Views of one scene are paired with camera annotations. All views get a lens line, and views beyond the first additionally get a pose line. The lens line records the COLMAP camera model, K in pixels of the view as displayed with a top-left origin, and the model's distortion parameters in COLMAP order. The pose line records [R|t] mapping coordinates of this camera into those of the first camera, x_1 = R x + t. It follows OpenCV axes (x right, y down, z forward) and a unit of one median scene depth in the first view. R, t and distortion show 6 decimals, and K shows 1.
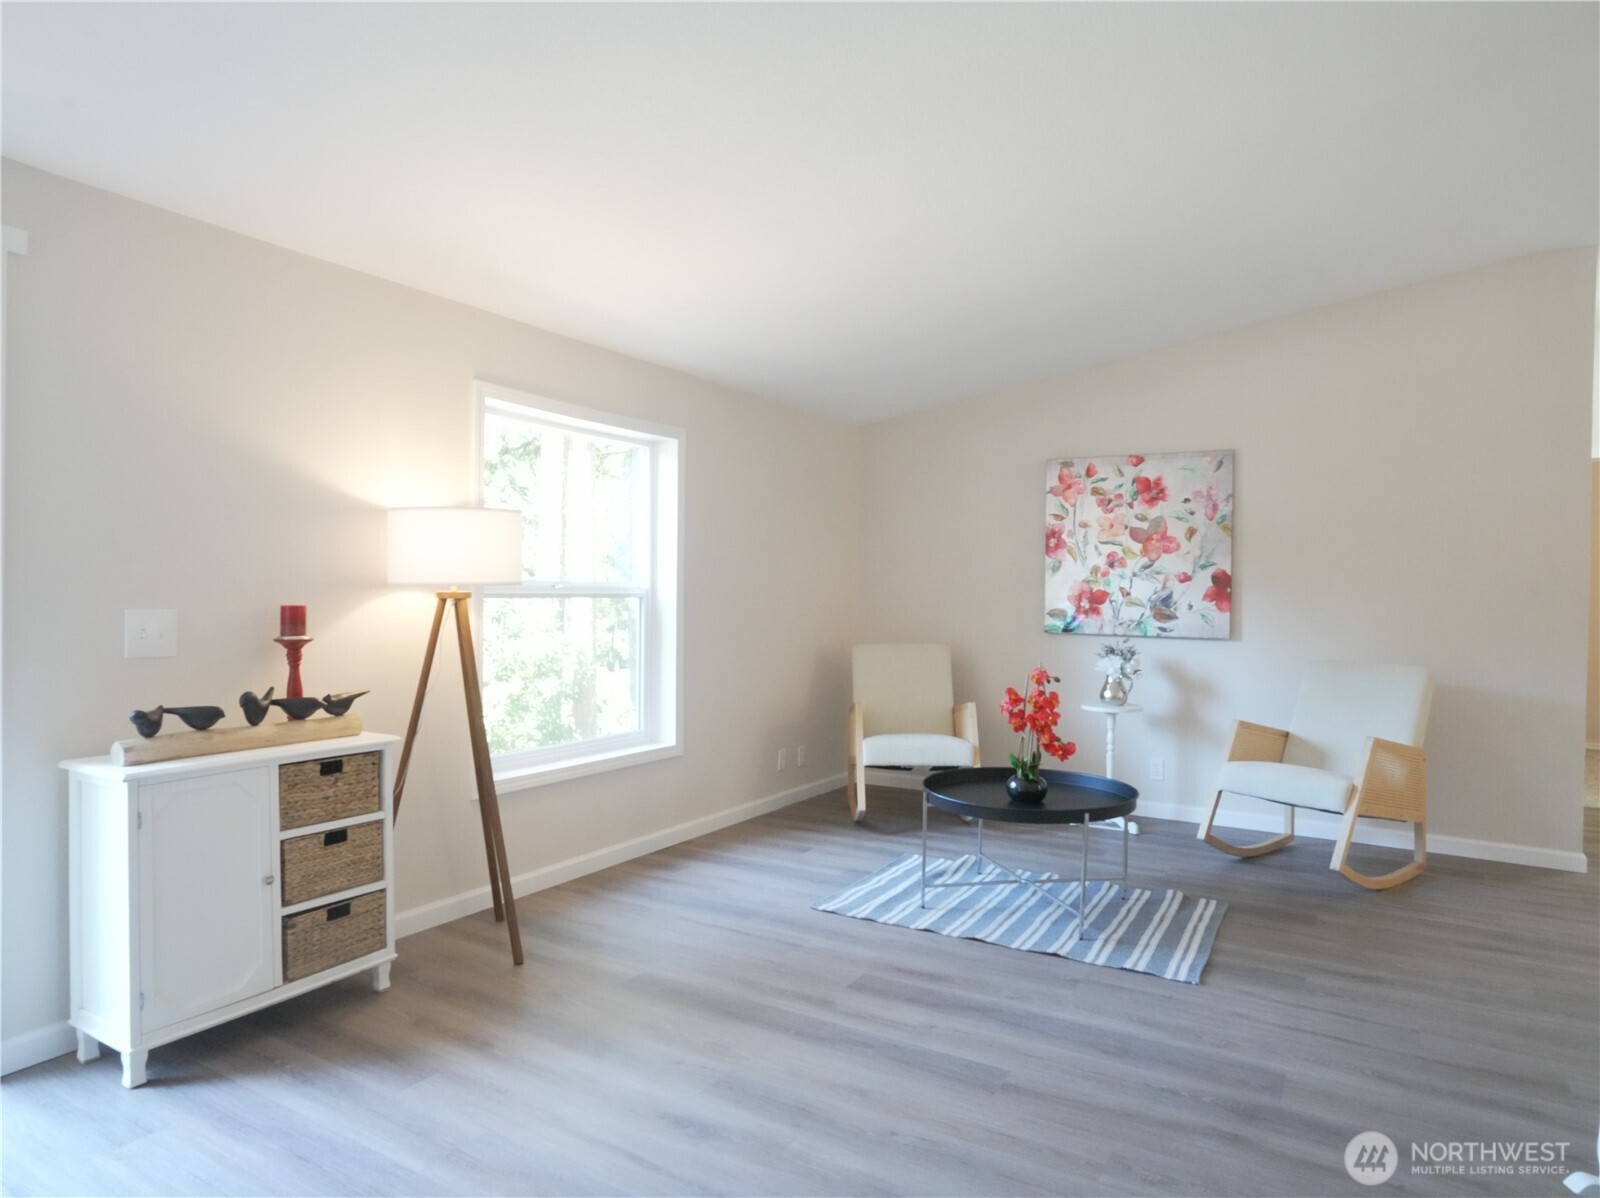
lens RADIAL K [[976.8, 0, 796.0], [0, 976.8, 597.0], [0, 0, 1]] dist [-0.052122, 0.037150]
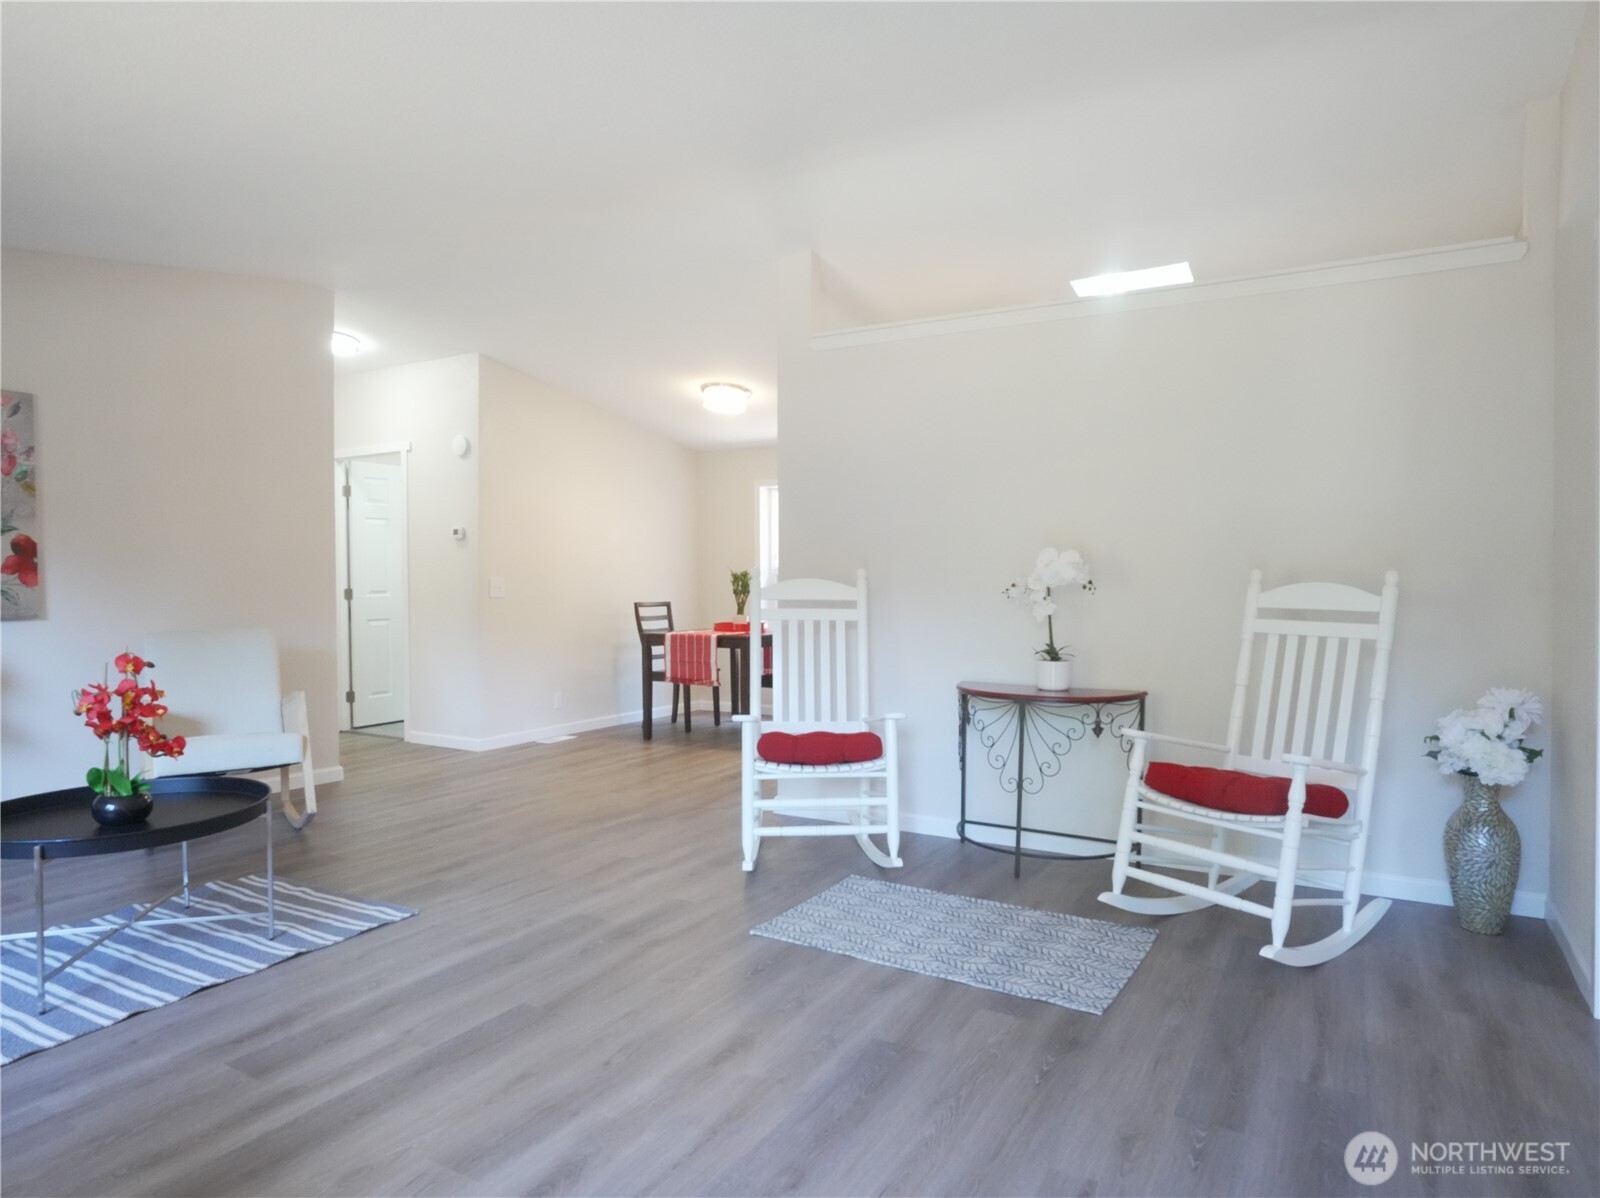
lens RADIAL K [[976.8, 0, 802.3], [0, 976.8, 598.2], [0, 0, 1]] dist [-0.052122, 0.037150]
pose [[-0.024744, -0.033608, 0.999129, -0.513135], [0.010370, 0.999372, 0.033873, 0.005922], [-0.999640, 0.011199, -0.024380, 0.433895]]
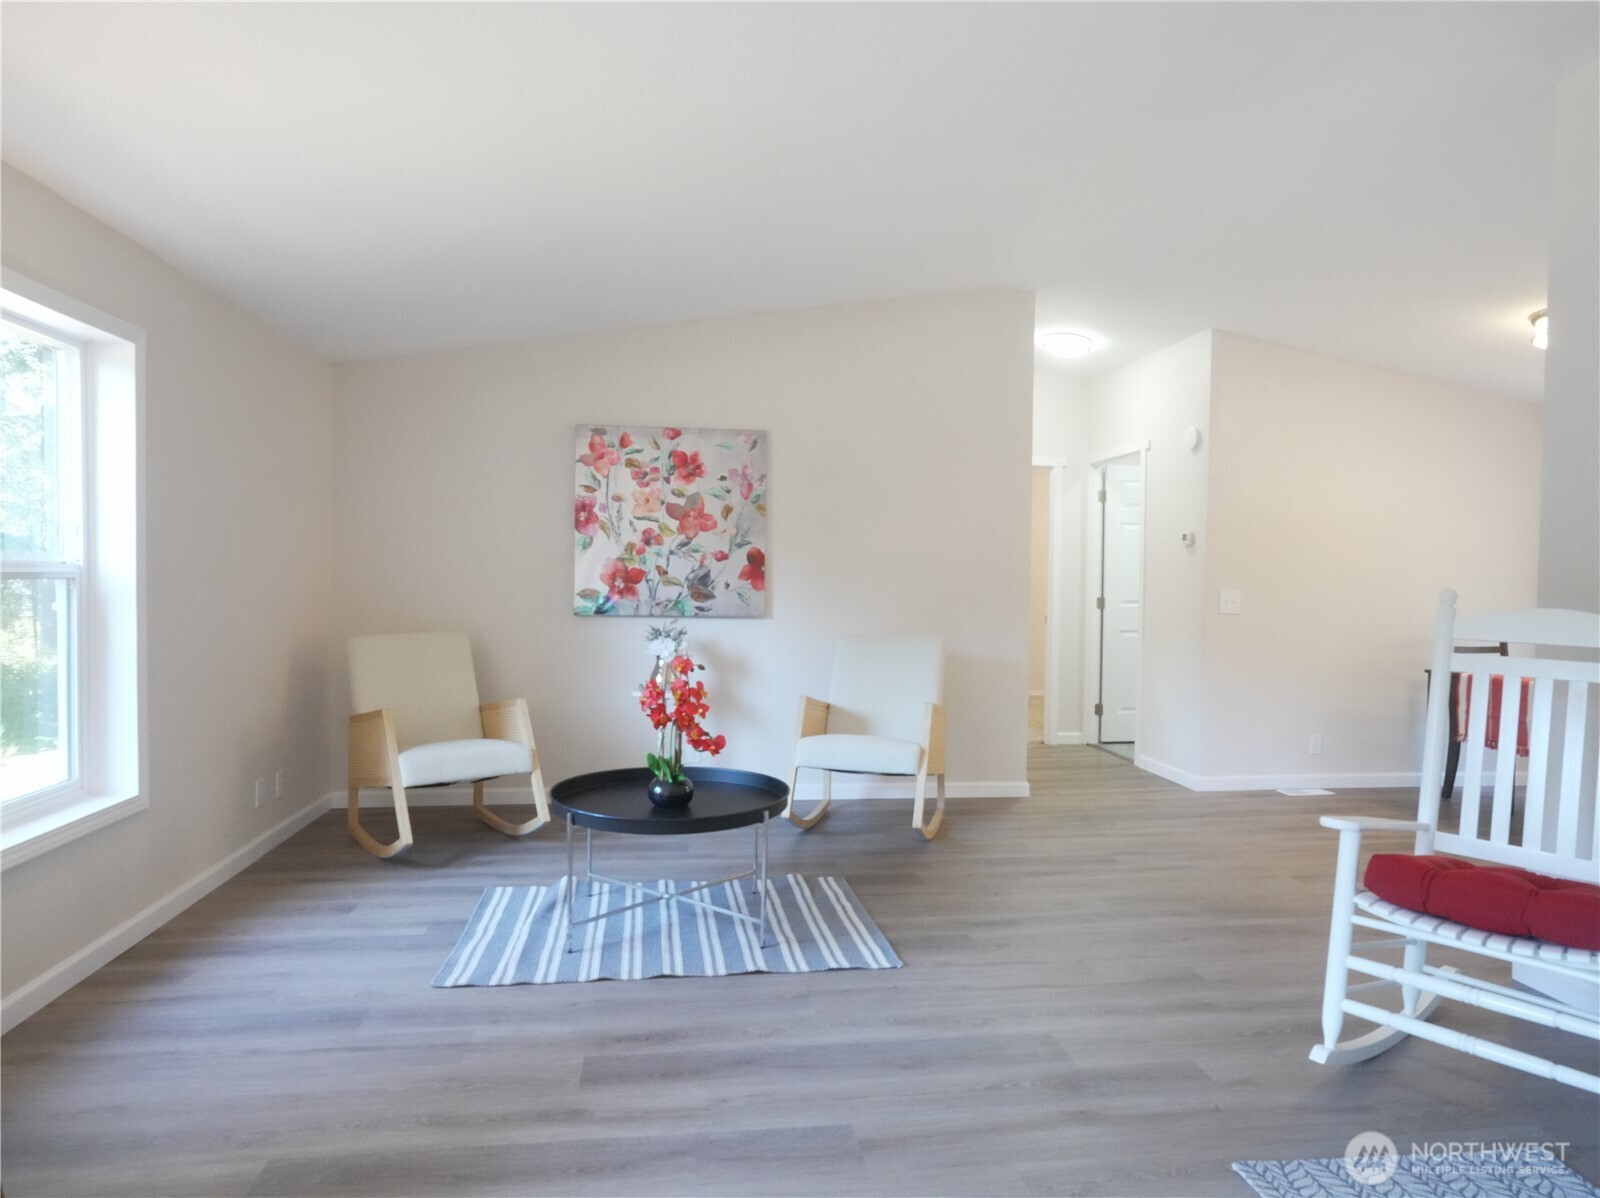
lens RADIAL K [[976.8, 0, 794.8], [0, 976.8, 598.1], [0, 0, 1]] dist [-0.052122, 0.037150]
pose [[0.777683, -0.016119, 0.628450, -0.215463], [0.001797, 0.999724, 0.023419, -0.000432], [-0.628655, -0.017083, 0.777497, 0.224093]]
